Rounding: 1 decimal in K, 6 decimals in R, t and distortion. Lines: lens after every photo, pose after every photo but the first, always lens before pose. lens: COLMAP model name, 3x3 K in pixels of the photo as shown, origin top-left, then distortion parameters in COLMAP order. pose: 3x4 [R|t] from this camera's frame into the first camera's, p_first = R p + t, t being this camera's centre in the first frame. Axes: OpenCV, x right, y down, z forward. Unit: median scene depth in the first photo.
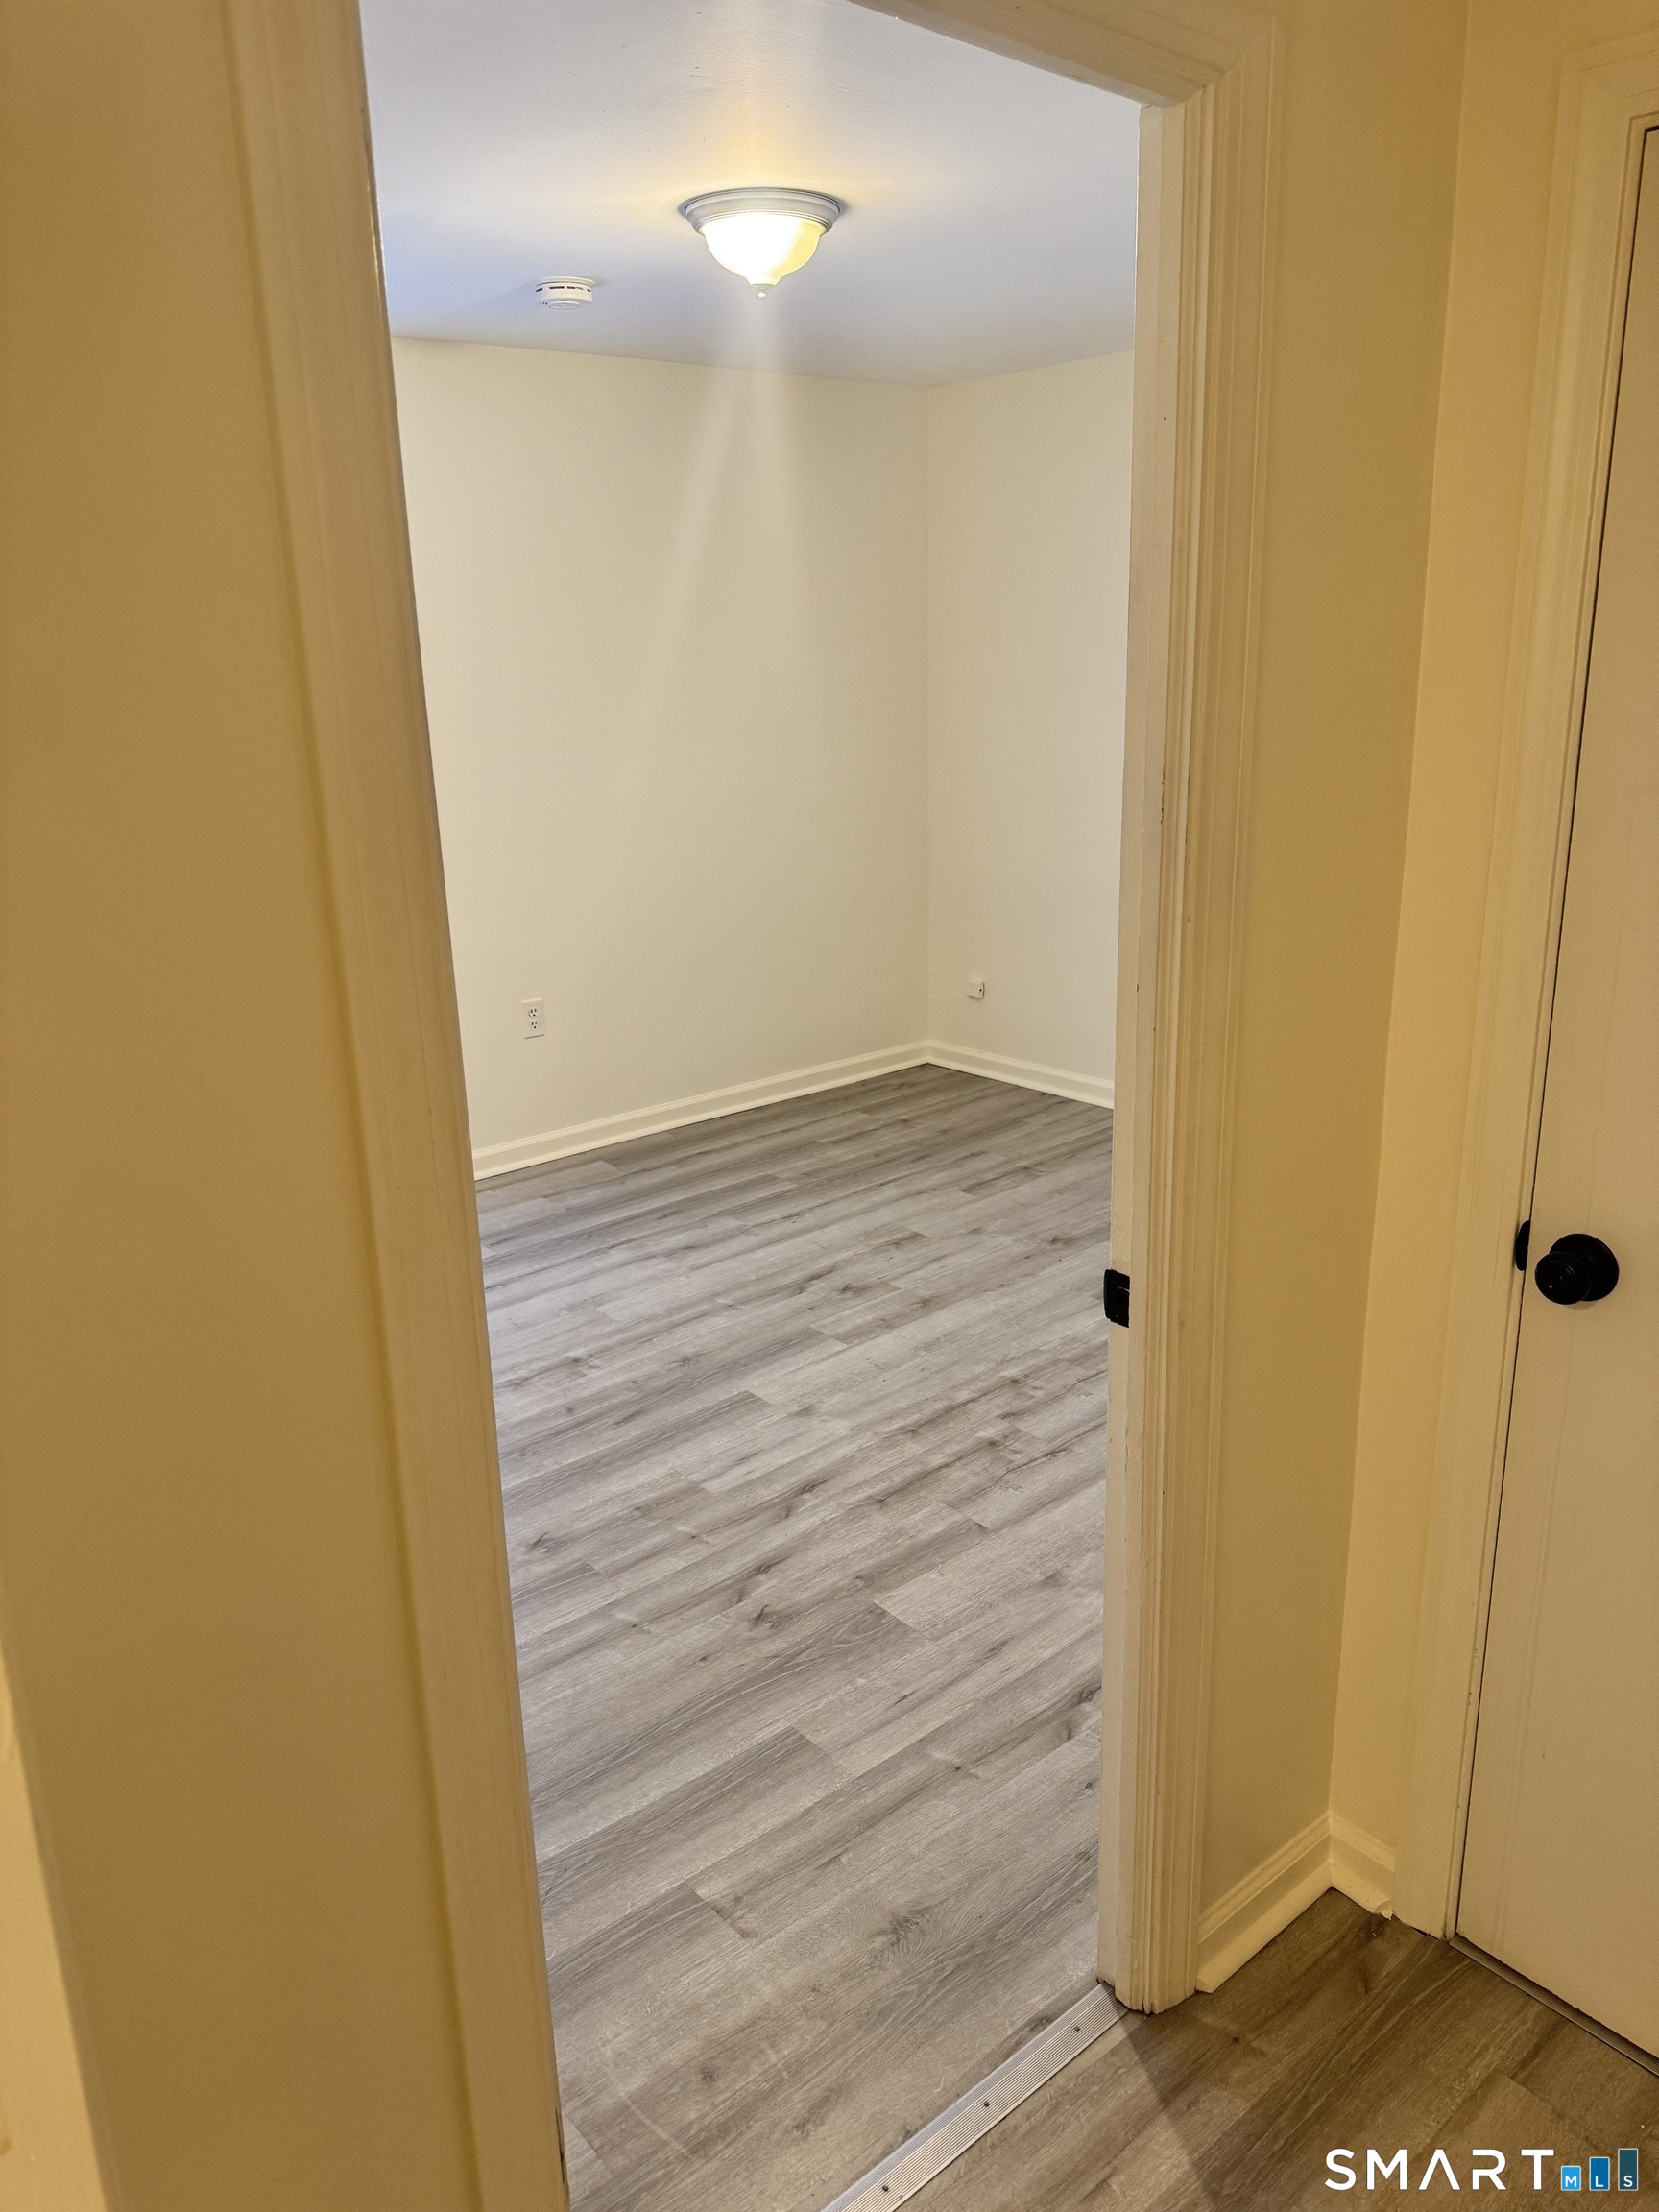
lens RADIAL K [[1560.4, 0, 830.8], [0, 1560.4, 1108.9], [0, 0, 1]] dist [0.040489, -0.048112]
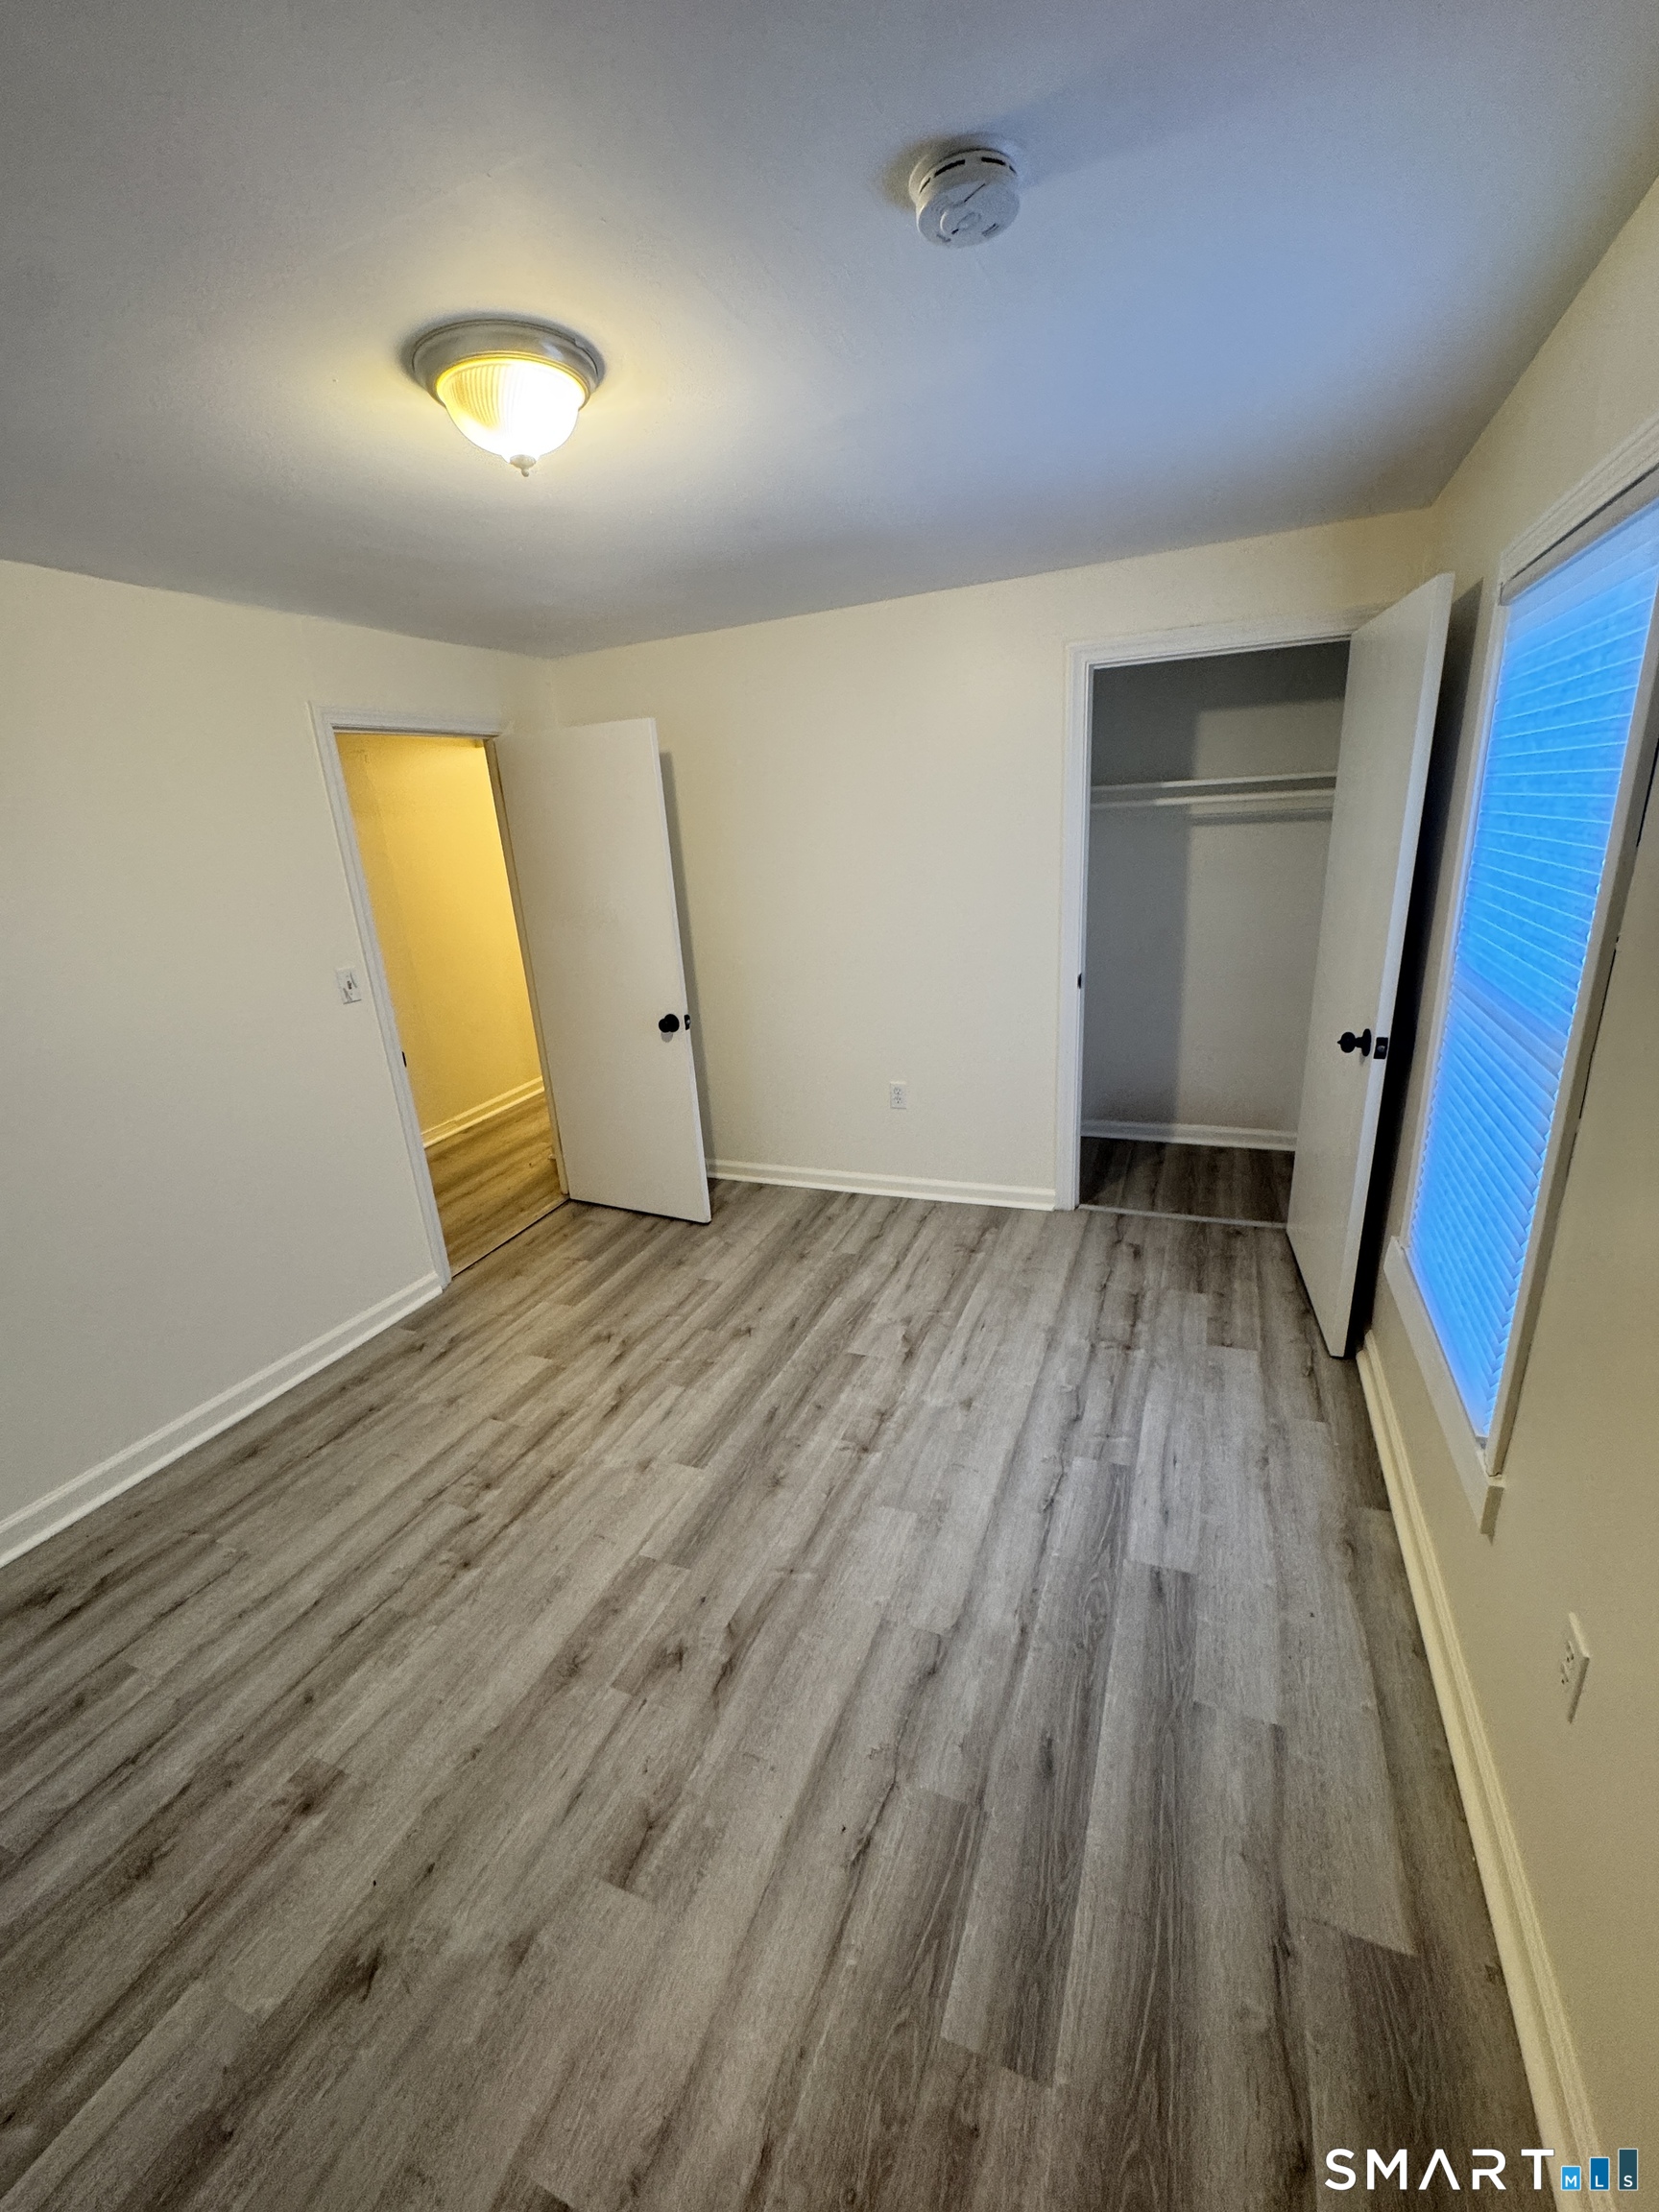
lens RADIAL K [[897.8, 0, 831.3], [0, 897.8, 1105.9], [0, 0, 1]] dist [-0.013240, 0.001897]
pose [[-0.894298, 0.210208, -0.395023, 0.069605], [-0.039556, 0.842196, 0.537719, -0.421201], [0.445720, 0.496506, -0.744859, 1.400406]]
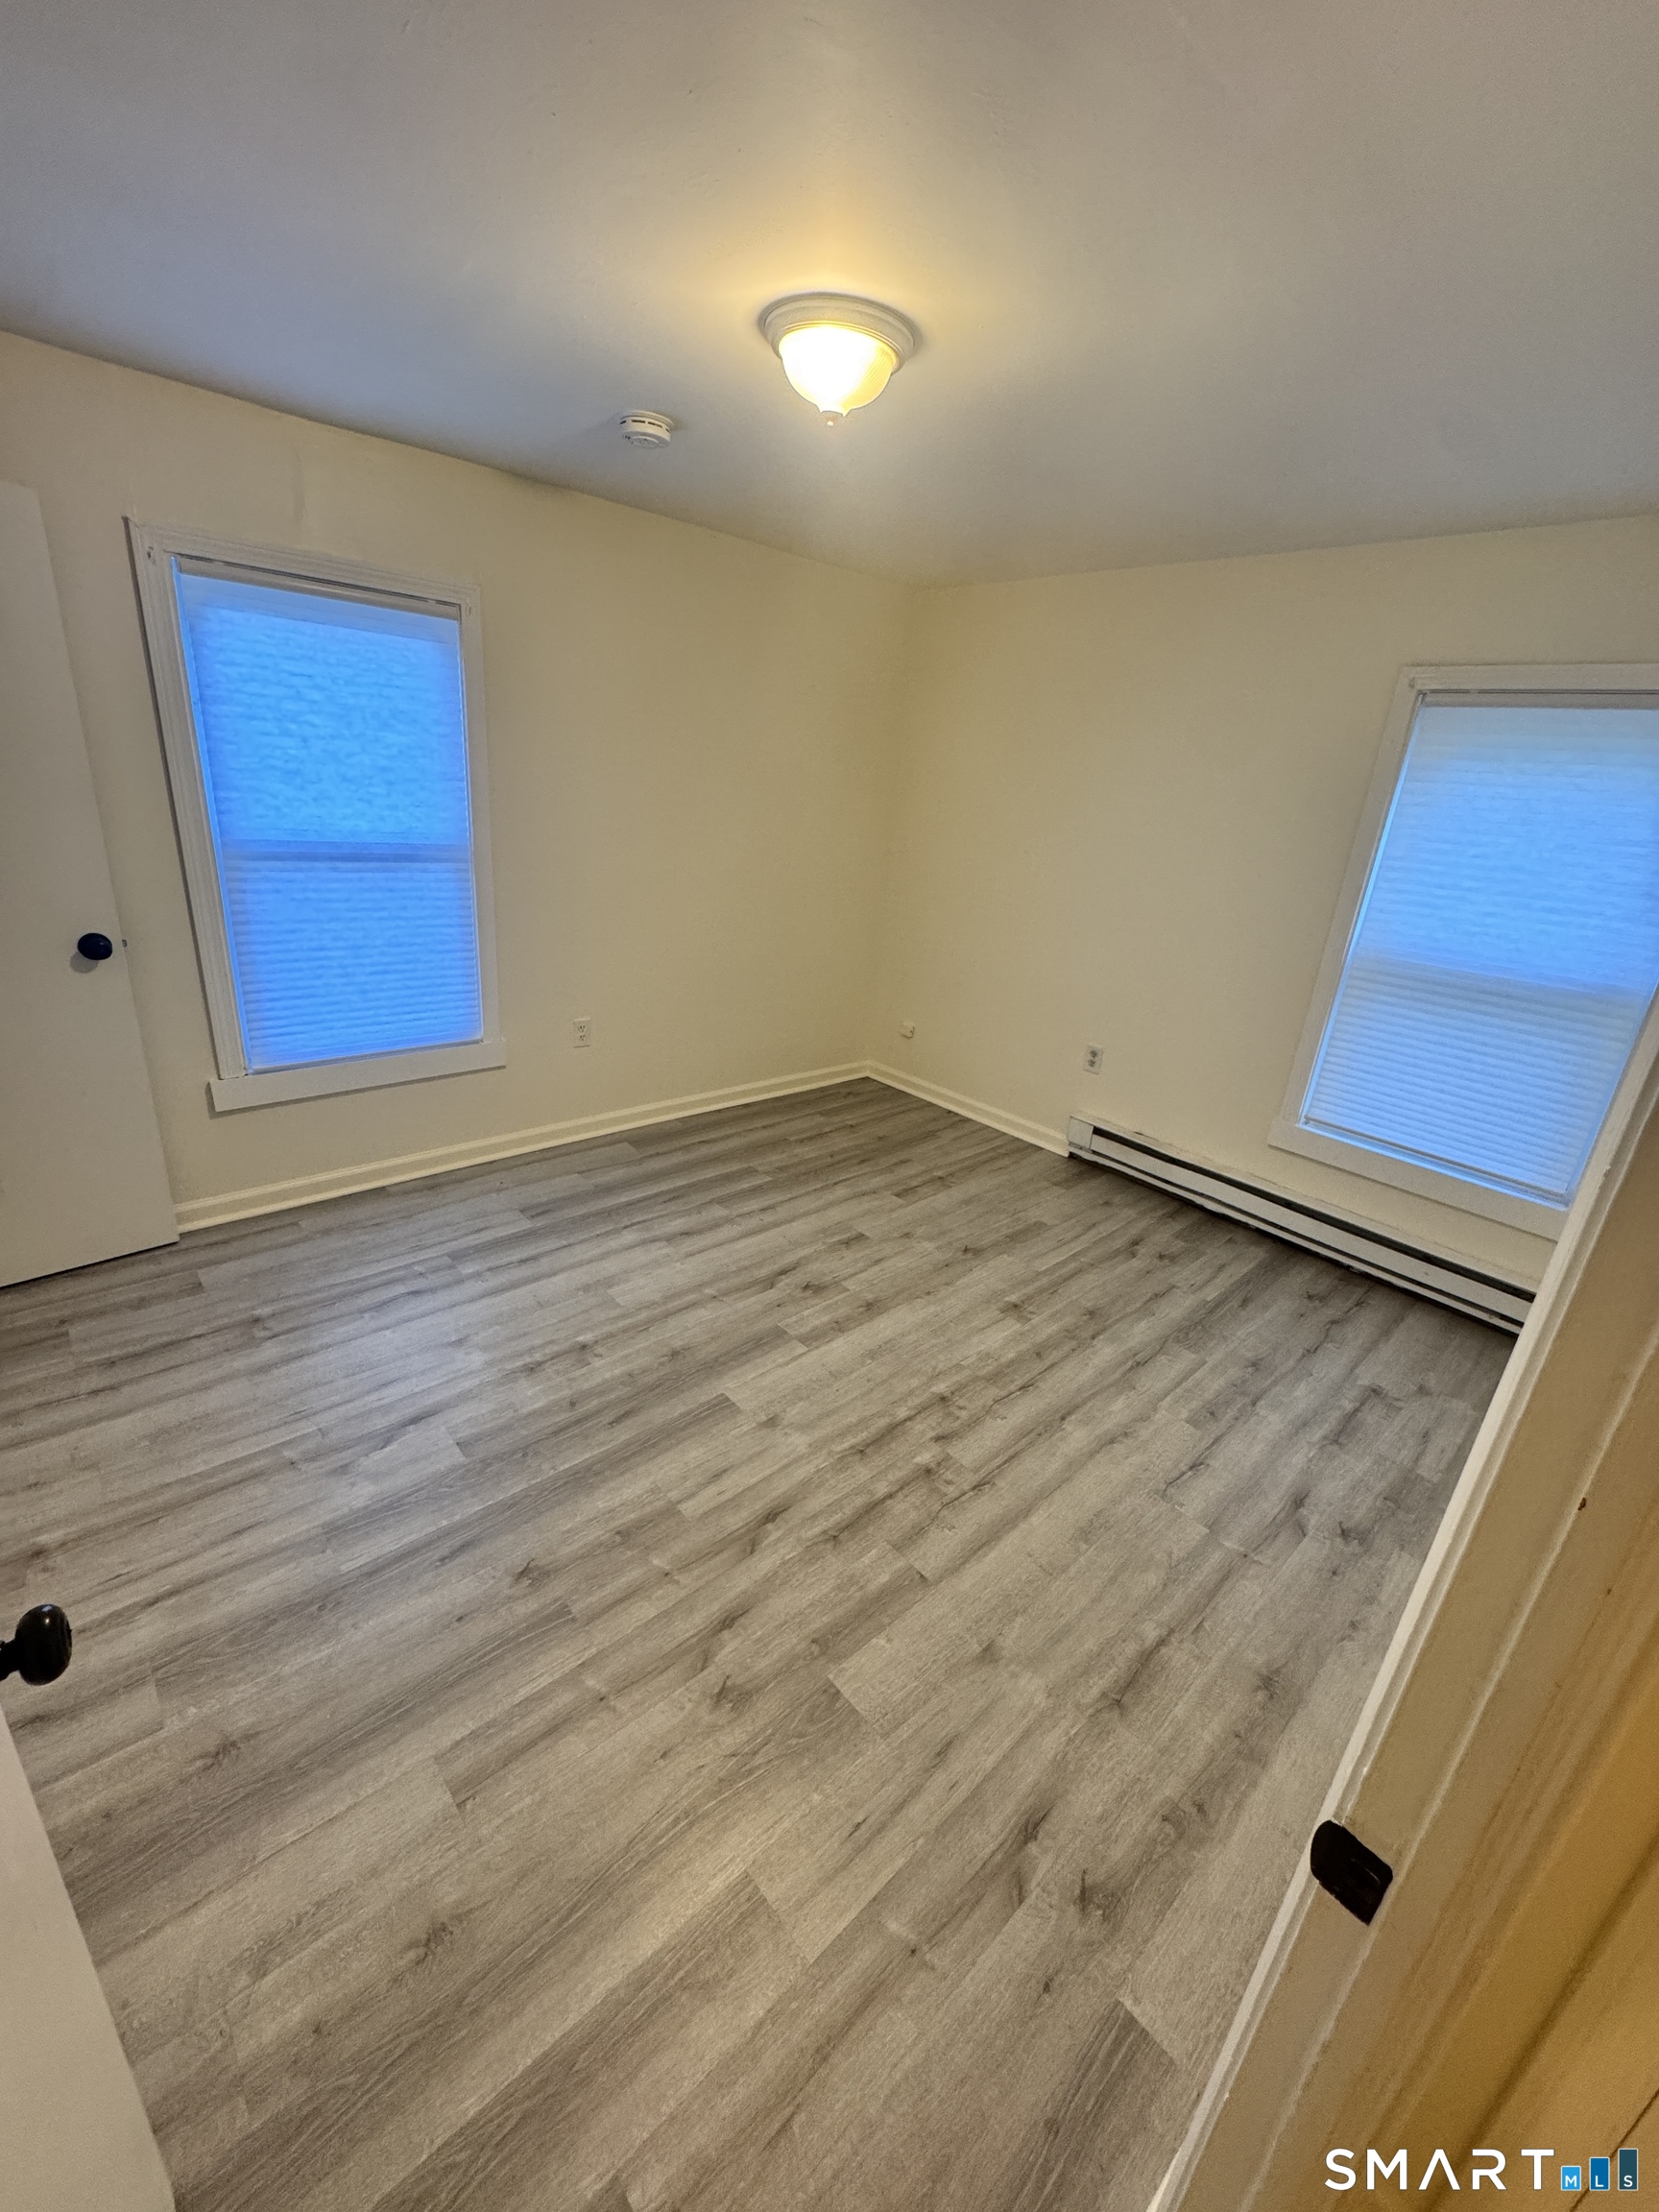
lens RADIAL K [[897.8, 0, 831.8], [0, 897.8, 1109.6], [0, 0, 1]] dist [-0.013240, 0.001897]
pose [[0.993836, 0.089221, 0.065805, -0.035188], [-0.093724, 0.993214, 0.068858, -0.090283], [-0.059215, -0.074602, 0.995454, 0.322063]]
